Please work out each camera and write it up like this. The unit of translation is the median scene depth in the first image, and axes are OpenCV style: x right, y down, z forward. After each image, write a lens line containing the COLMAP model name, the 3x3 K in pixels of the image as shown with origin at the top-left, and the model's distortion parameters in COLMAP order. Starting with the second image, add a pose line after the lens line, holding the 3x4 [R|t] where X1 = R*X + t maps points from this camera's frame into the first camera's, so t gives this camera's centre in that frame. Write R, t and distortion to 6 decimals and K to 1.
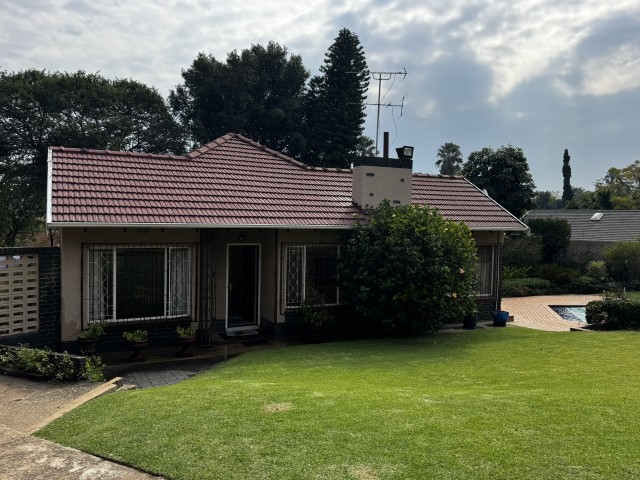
lens RADIAL K [[499.5, 0, 322.6], [0, 499.5, 241.5], [0, 0, 1]] dist [0.117050, -0.217938]
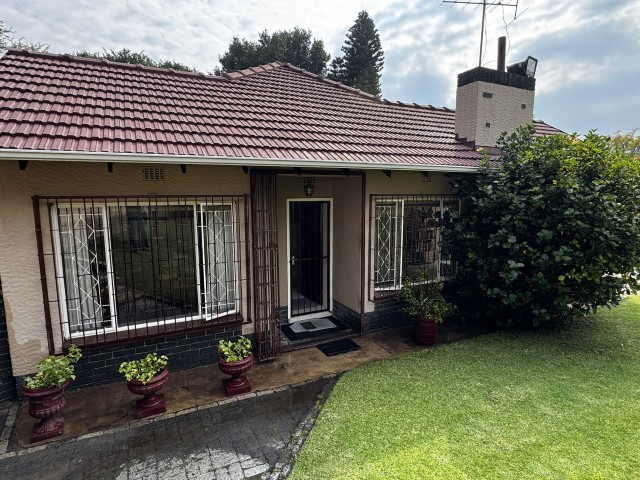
lens RADIAL K [[355.0, 0, 317.1], [0, 355.0, 241.0], [0, 0, 1]] dist [-0.004929, -0.000318]
pose [[0.999545, -0.019003, -0.023415, -0.147682], [0.021118, 0.995382, 0.093646, 0.018125], [0.021527, -0.094097, 0.995330, 0.545165]]
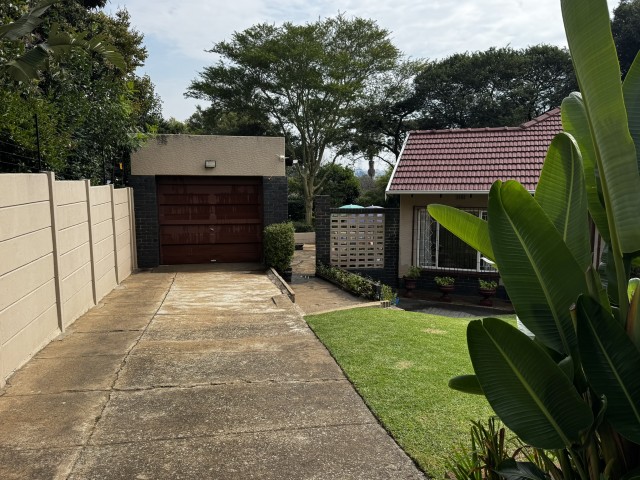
lens RADIAL K [[499.5, 0, 322.6], [0, 499.5, 241.5], [0, 0, 1]] dist [0.117050, -0.217938]
pose [[0.671506, 0.074595, -0.737235, 0.287320], [-0.021081, 0.996440, 0.081621, -0.005303], [0.740699, -0.039267, 0.670688, -0.045378]]
